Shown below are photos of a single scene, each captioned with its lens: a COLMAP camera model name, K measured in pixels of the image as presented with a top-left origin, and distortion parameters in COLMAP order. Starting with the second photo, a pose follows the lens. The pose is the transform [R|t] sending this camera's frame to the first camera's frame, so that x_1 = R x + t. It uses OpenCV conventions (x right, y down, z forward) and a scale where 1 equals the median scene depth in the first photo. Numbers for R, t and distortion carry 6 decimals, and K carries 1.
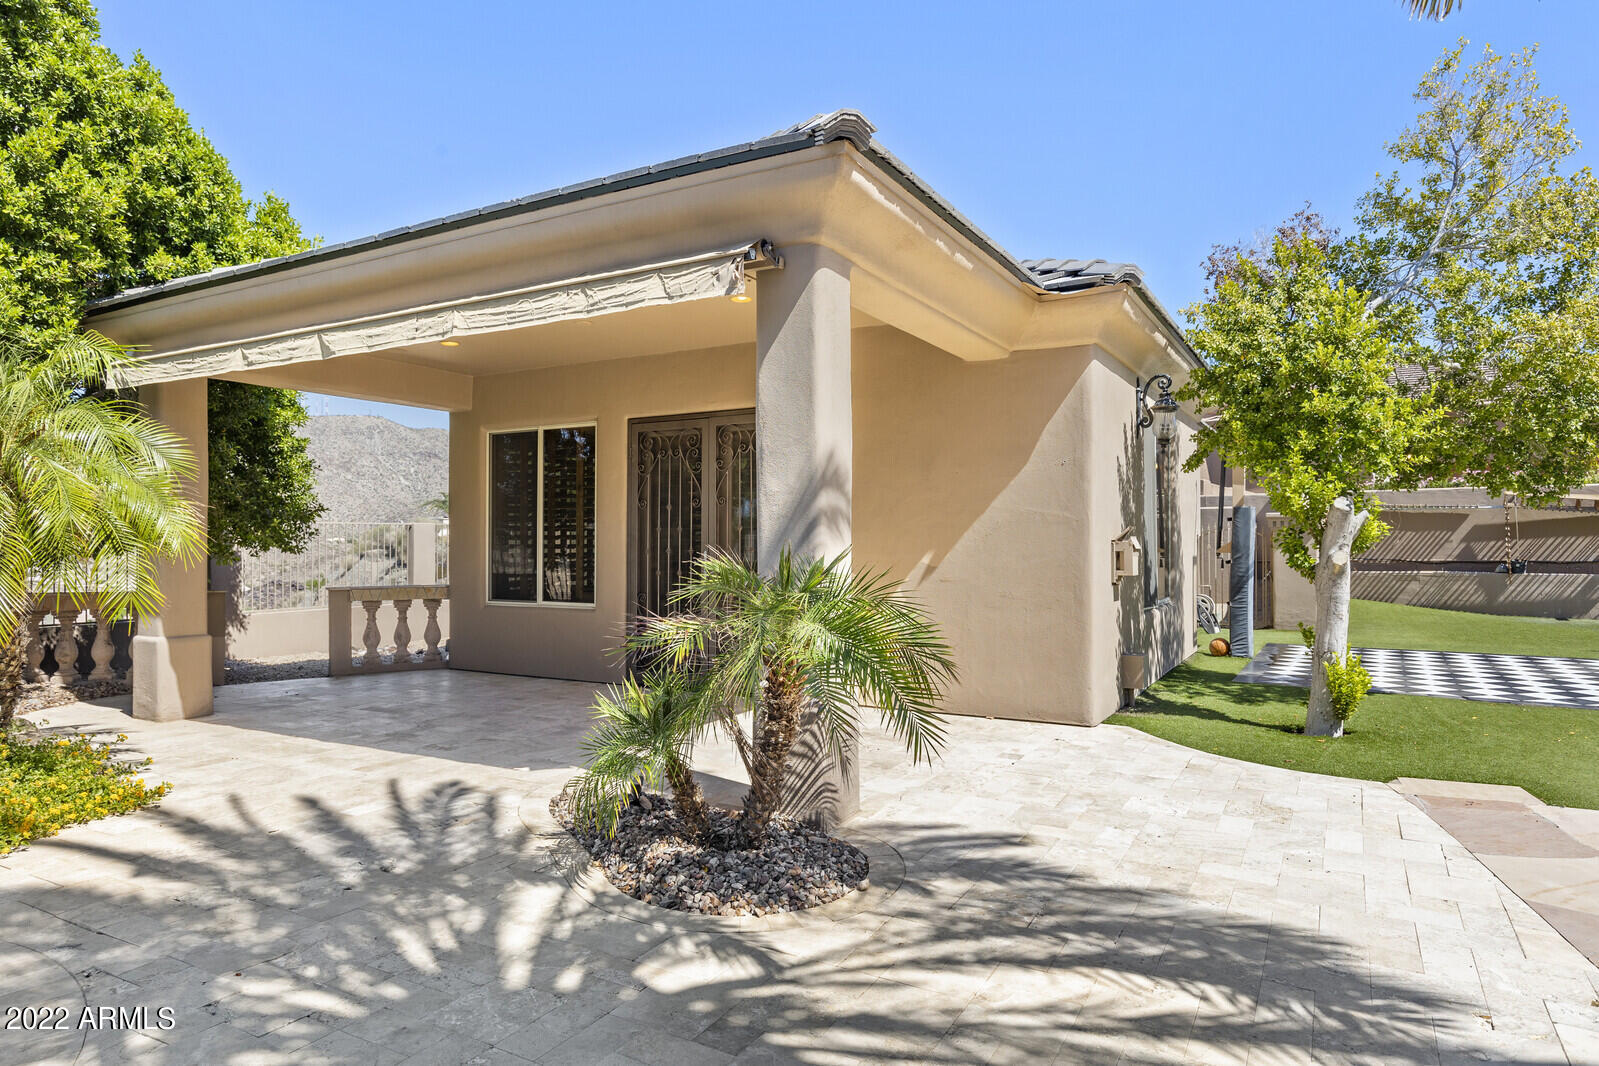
lens RADIAL K [[992.9, 0, 794.9], [0, 992.9, 534.2], [0, 0, 1]] dist [0.008354, -0.000139]
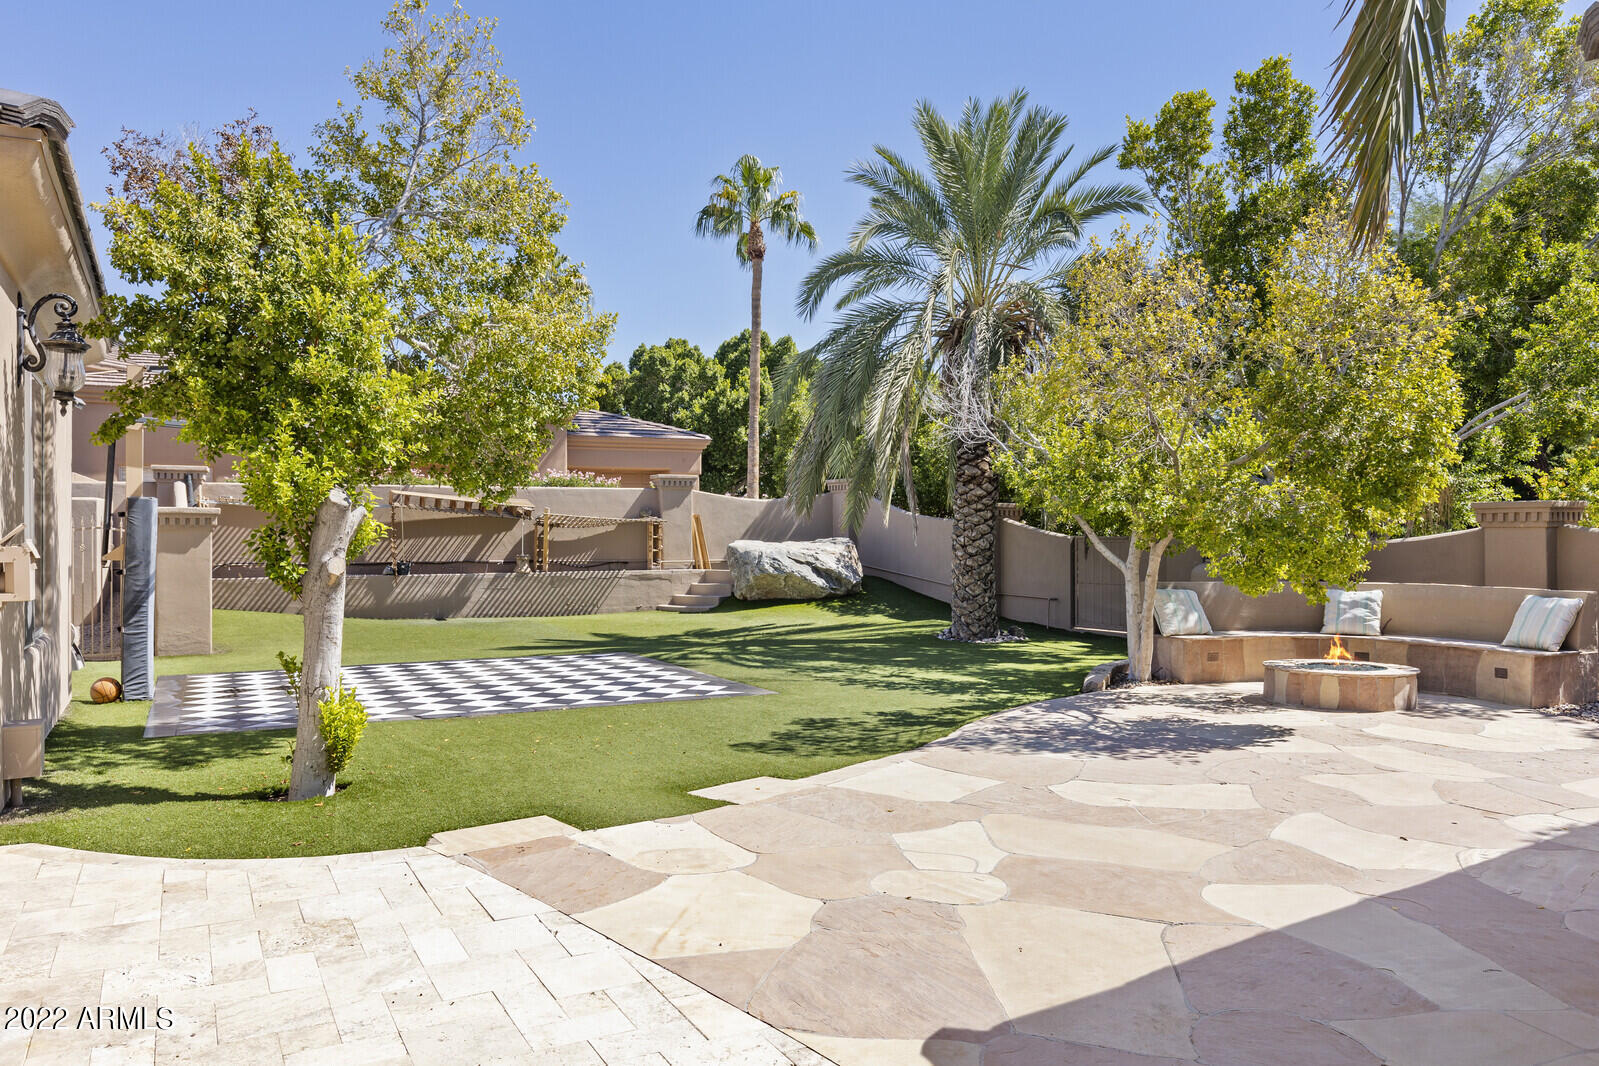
lens RADIAL K [[1116.9, 0, 799.3], [0, 1116.9, 532.0], [0, 0, 1]] dist [-0.002851, 0.004533]
pose [[0.511769, 0.002490, 0.859119, -0.021833], [-0.001808, 0.999997, -0.001821, -0.002169], [-0.859121, -0.000622, 0.511772, 0.231730]]
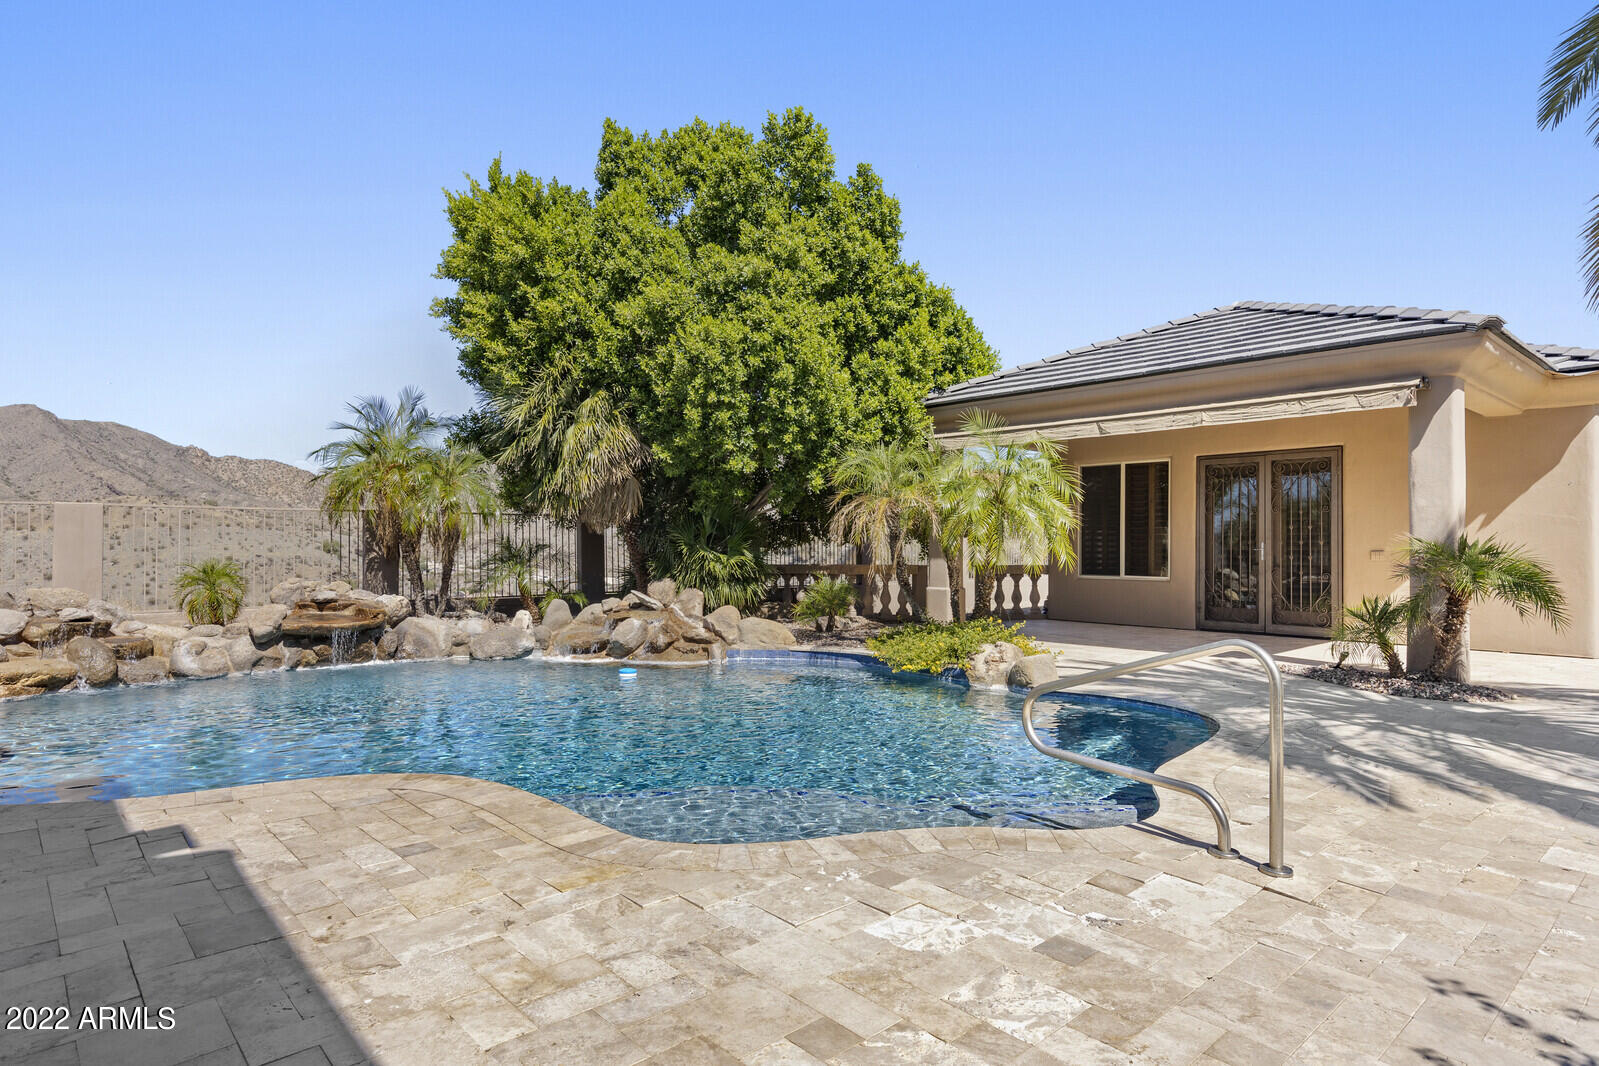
lens RADIAL K [[901.6, 0, 809.5], [0, 901.6, 532.7], [0, 0, 1]] dist [0.006521, 0.001363]
pose [[0.948780, 0.001798, -0.315933, -0.521685], [-0.003567, 0.999981, -0.005022, 0.018881], [0.315918, 0.005891, 0.948768, -0.899545]]
